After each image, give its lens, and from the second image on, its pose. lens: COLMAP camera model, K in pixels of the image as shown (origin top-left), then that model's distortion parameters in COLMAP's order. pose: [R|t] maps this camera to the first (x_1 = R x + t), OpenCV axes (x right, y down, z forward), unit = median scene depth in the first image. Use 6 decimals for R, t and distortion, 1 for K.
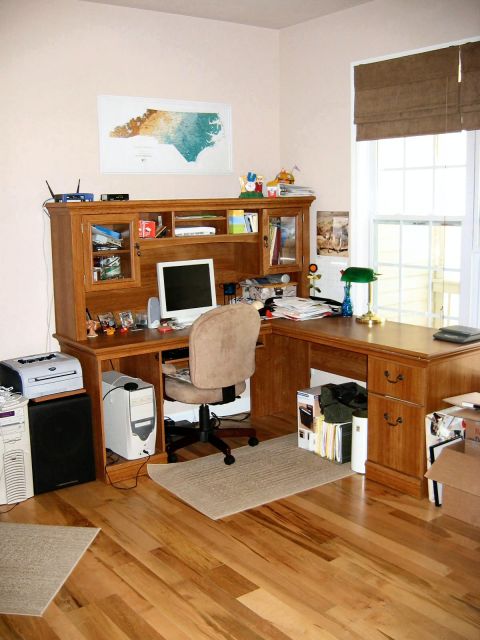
lens RADIAL K [[699.8, 0, 240.0], [0, 699.8, 320.0], [0, 0, 1]] dist [-0.149275, 0.113755]
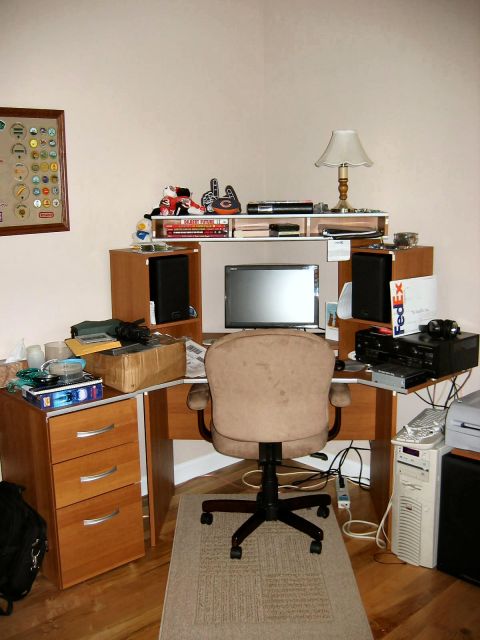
lens RADIAL K [[699.8, 0, 240.0], [0, 699.8, 320.0], [0, 0, 1]] dist [-0.149275, 0.113755]
pose [[0.118041, 0.194970, -0.973680, 0.331890], [-0.151916, 0.972539, 0.176325, -0.104257], [0.981319, 0.127104, 0.144419, 0.607691]]
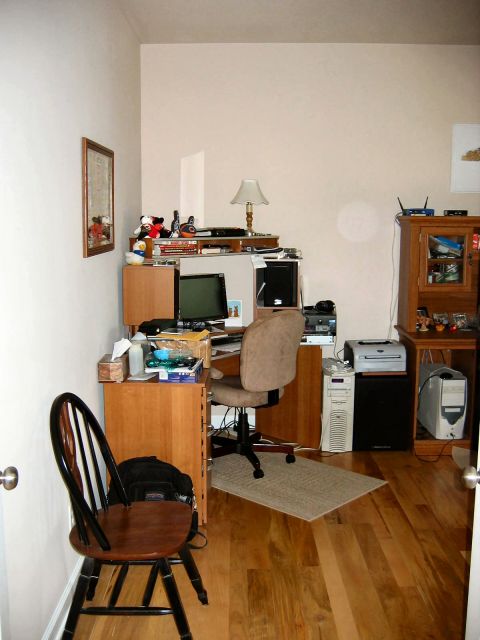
lens RADIAL K [[699.8, 0, 240.0], [0, 699.8, 320.0], [0, 0, 1]] dist [-0.149275, 0.113755]
pose [[0.804787, 0.102763, -0.584600, 0.229483], [-0.113640, 0.993356, 0.018174, 0.021035], [0.582583, 0.051808, 0.811118, -0.136296]]
